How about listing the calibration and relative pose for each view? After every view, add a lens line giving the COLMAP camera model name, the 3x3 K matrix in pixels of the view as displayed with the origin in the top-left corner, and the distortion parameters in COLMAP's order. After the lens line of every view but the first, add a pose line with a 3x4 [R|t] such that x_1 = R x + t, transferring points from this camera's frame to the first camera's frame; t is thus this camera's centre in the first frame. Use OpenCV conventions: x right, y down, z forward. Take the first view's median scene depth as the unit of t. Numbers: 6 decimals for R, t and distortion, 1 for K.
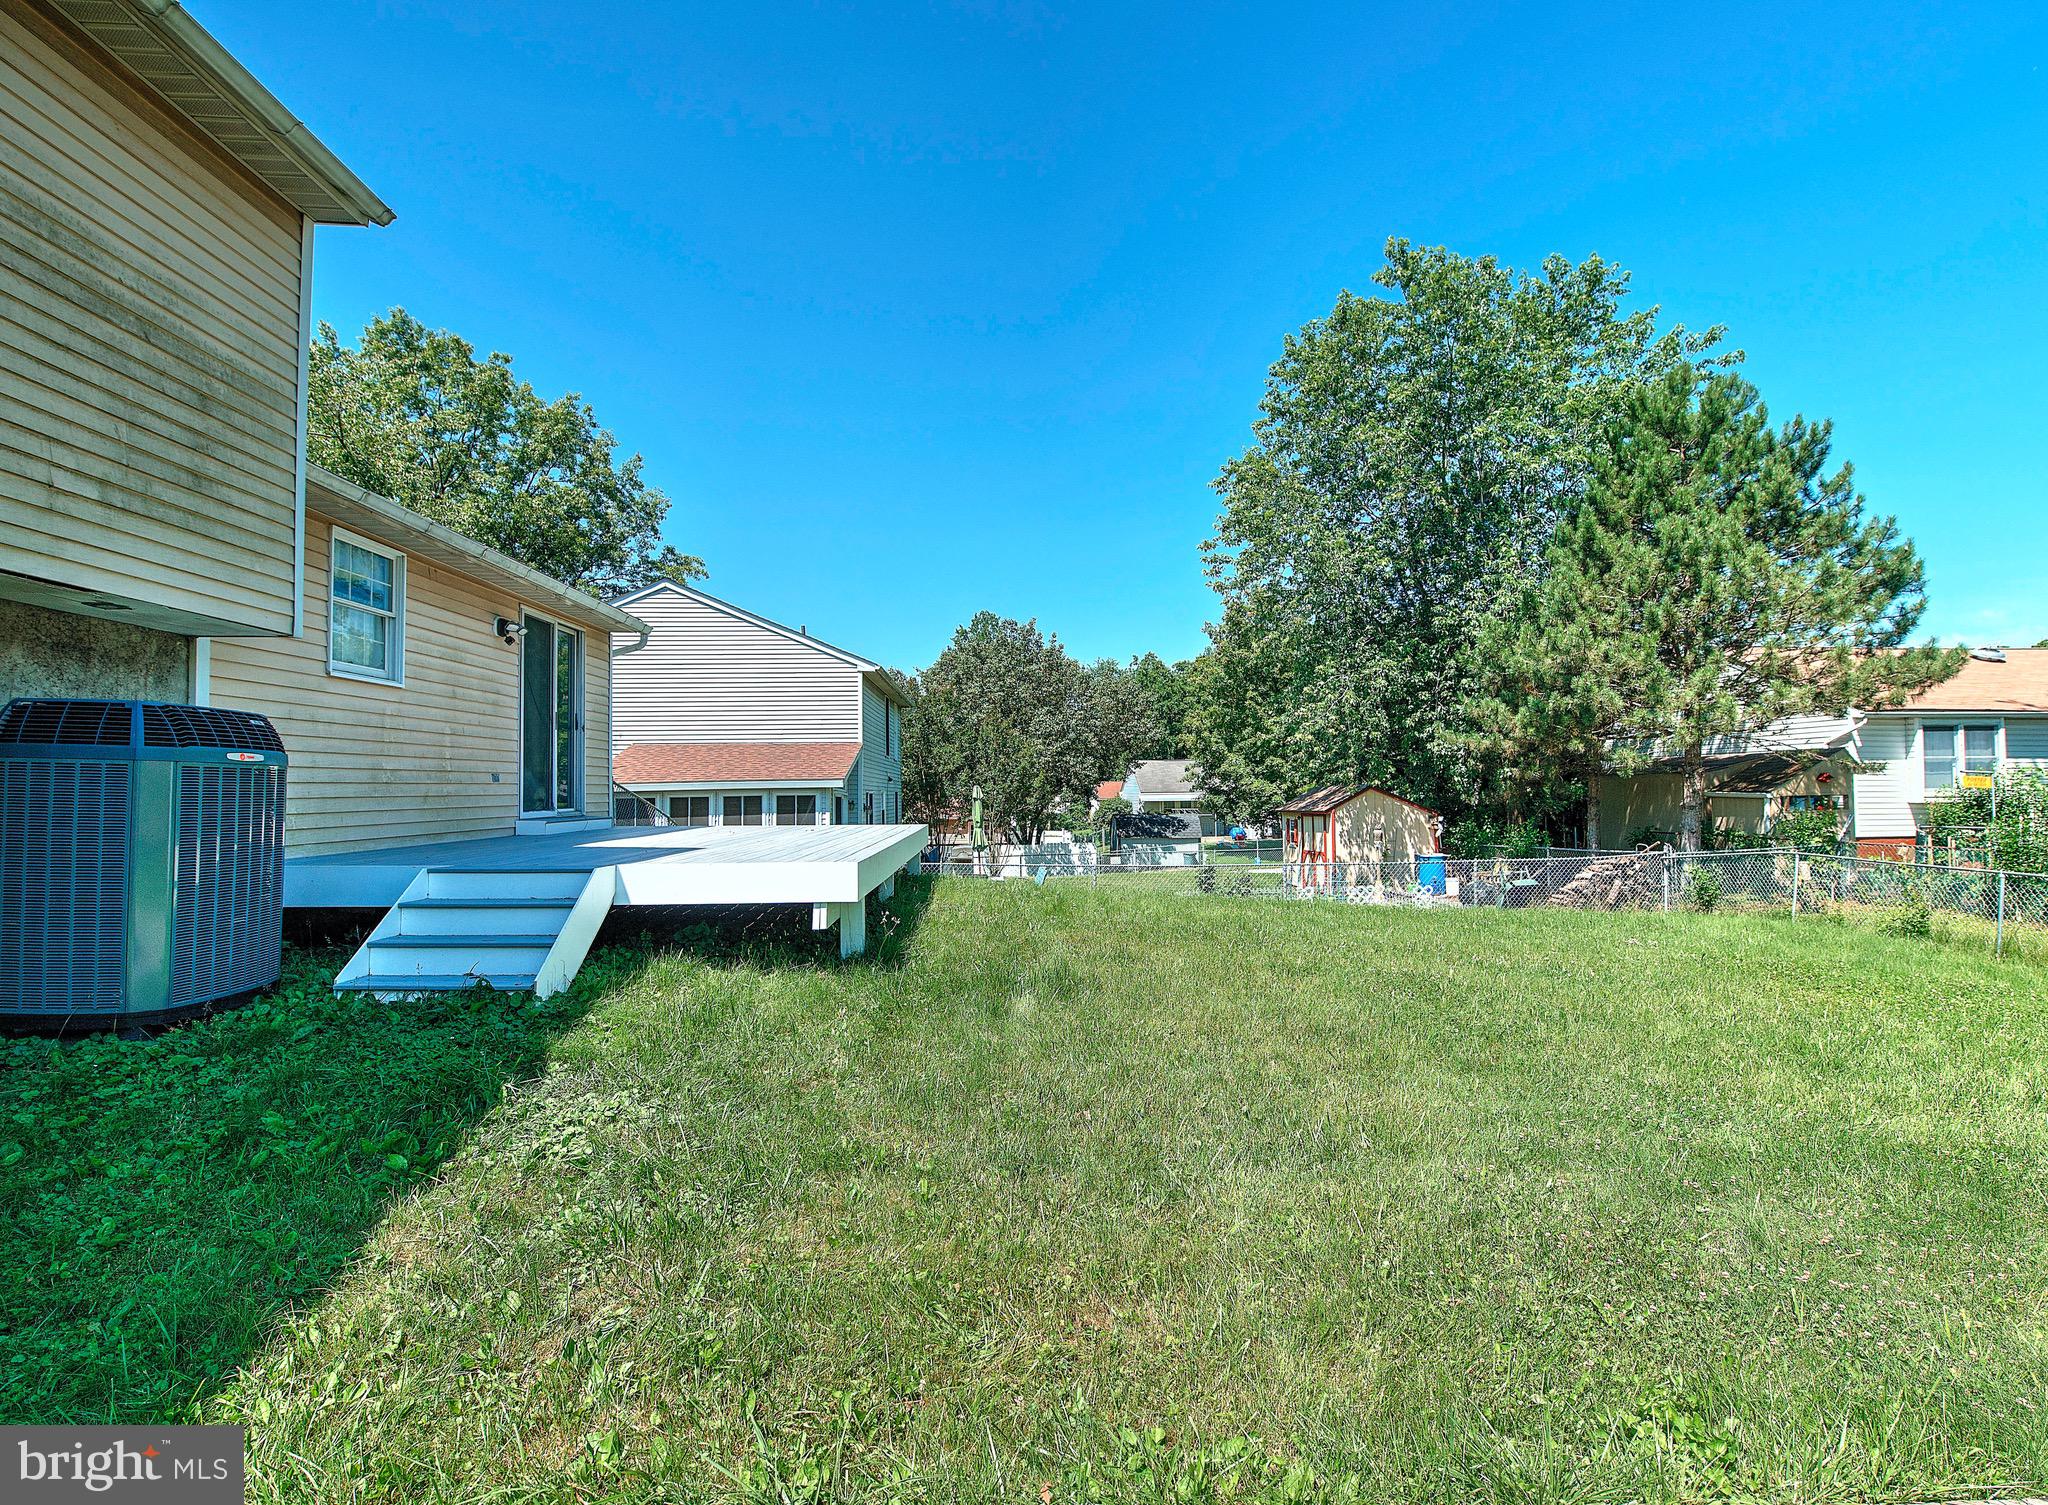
lens RADIAL K [[988.9, 0, 1022.0], [0, 988.9, 767.8], [0, 0, 1]] dist [0.002842, 0.000267]
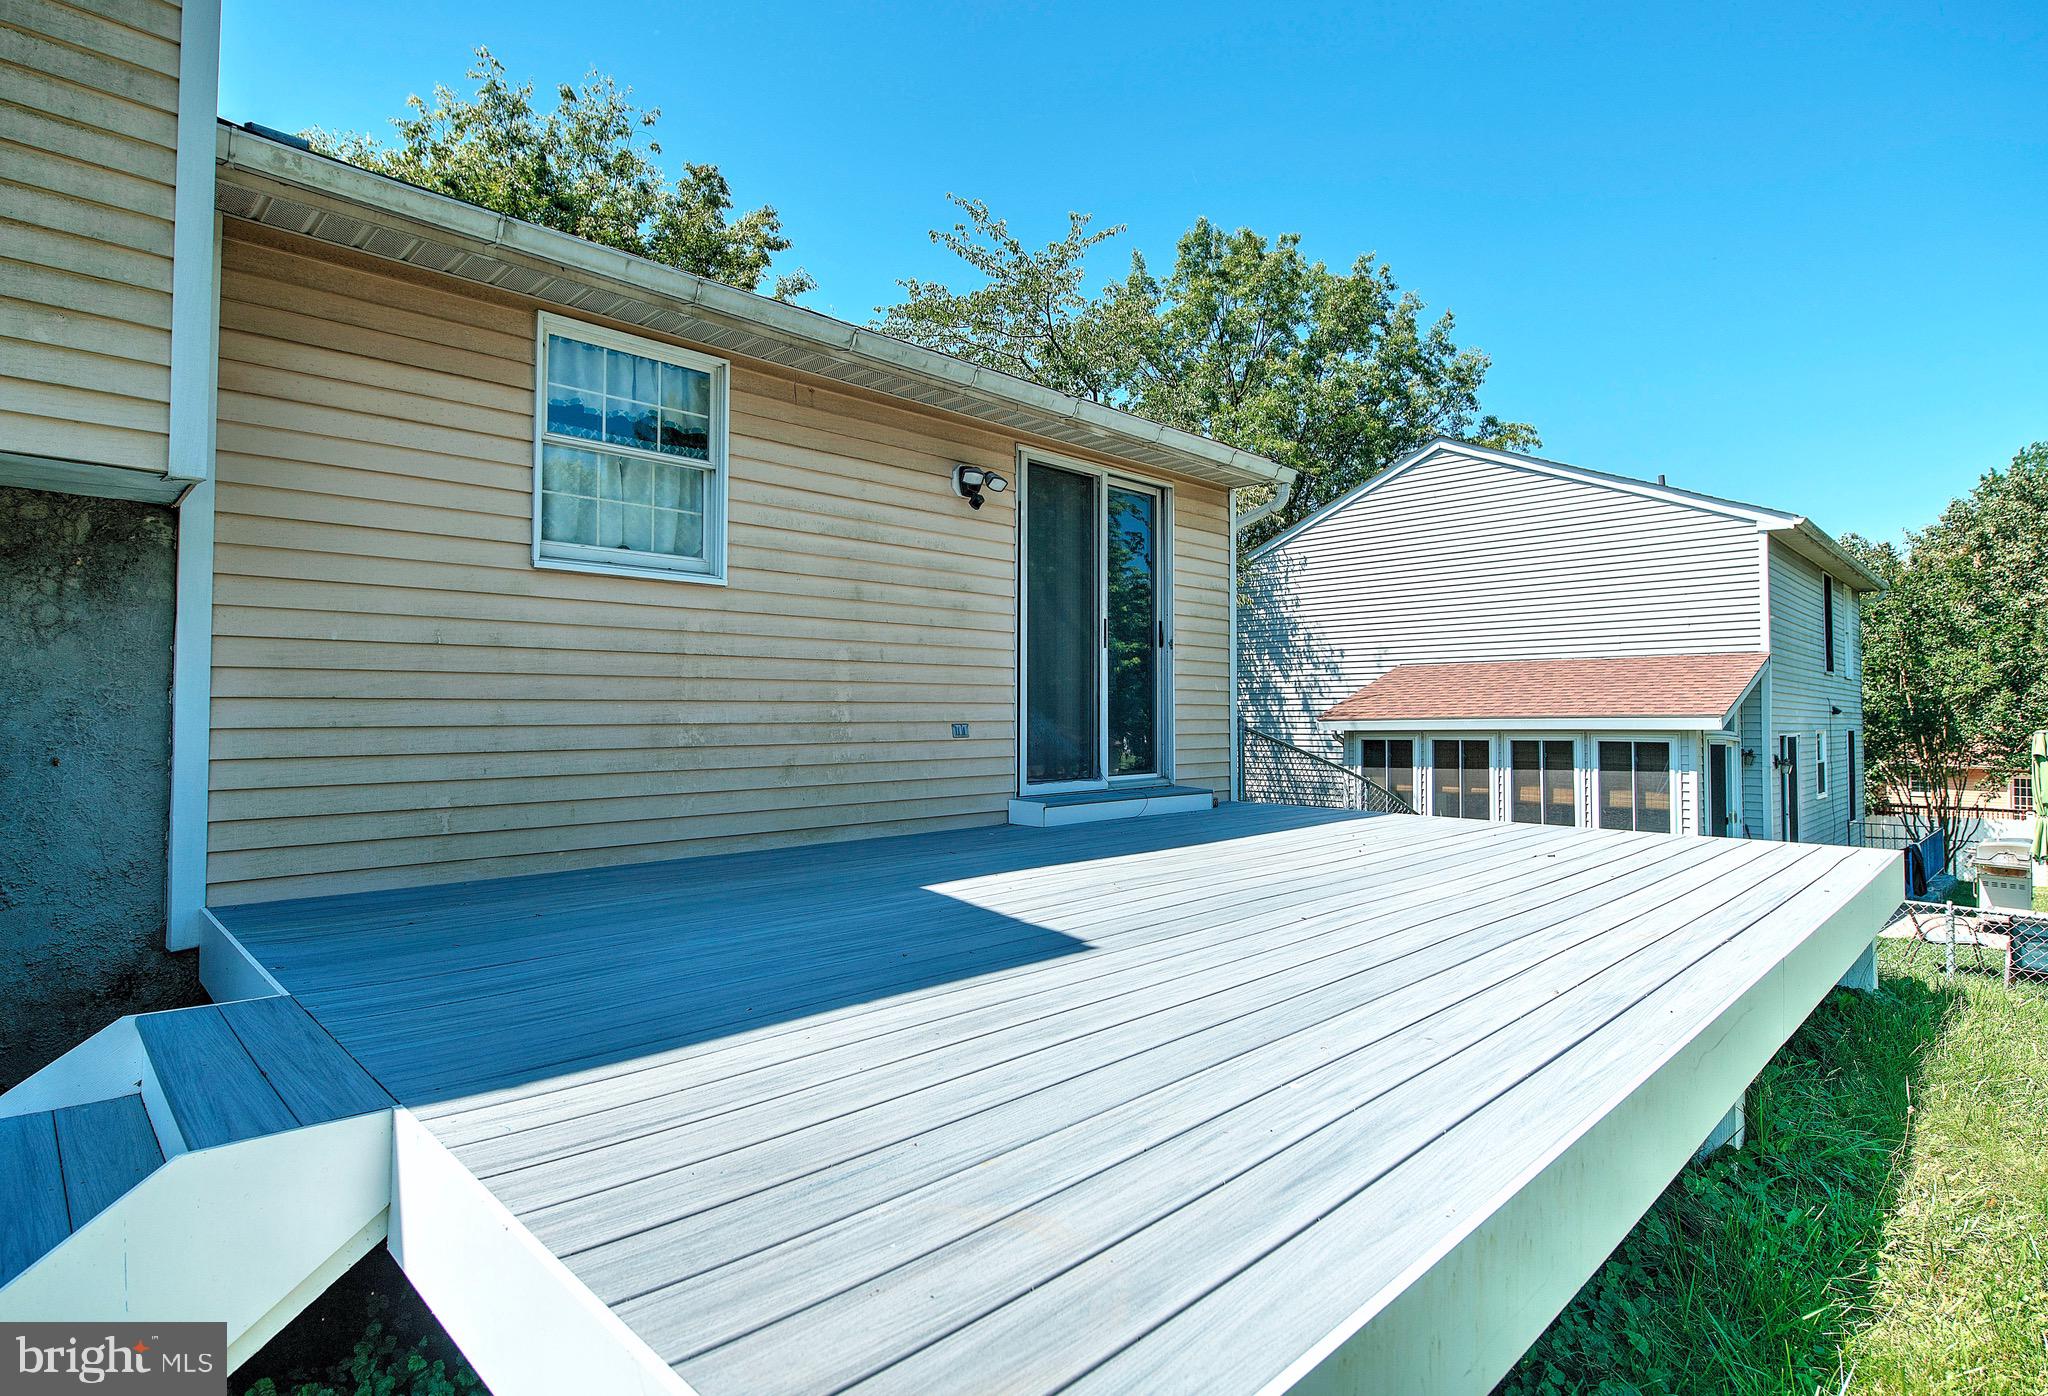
lens RADIAL K [[1050.2, 0, 1019.8], [0, 1050.2, 687.6], [0, 0, 1]] dist [-0.000861, -0.000340]
pose [[0.691095, -0.014253, -0.722623, -0.019868], [0.012476, 0.999892, -0.007790, -0.004976], [0.722656, -0.003632, 0.691198, 0.272013]]
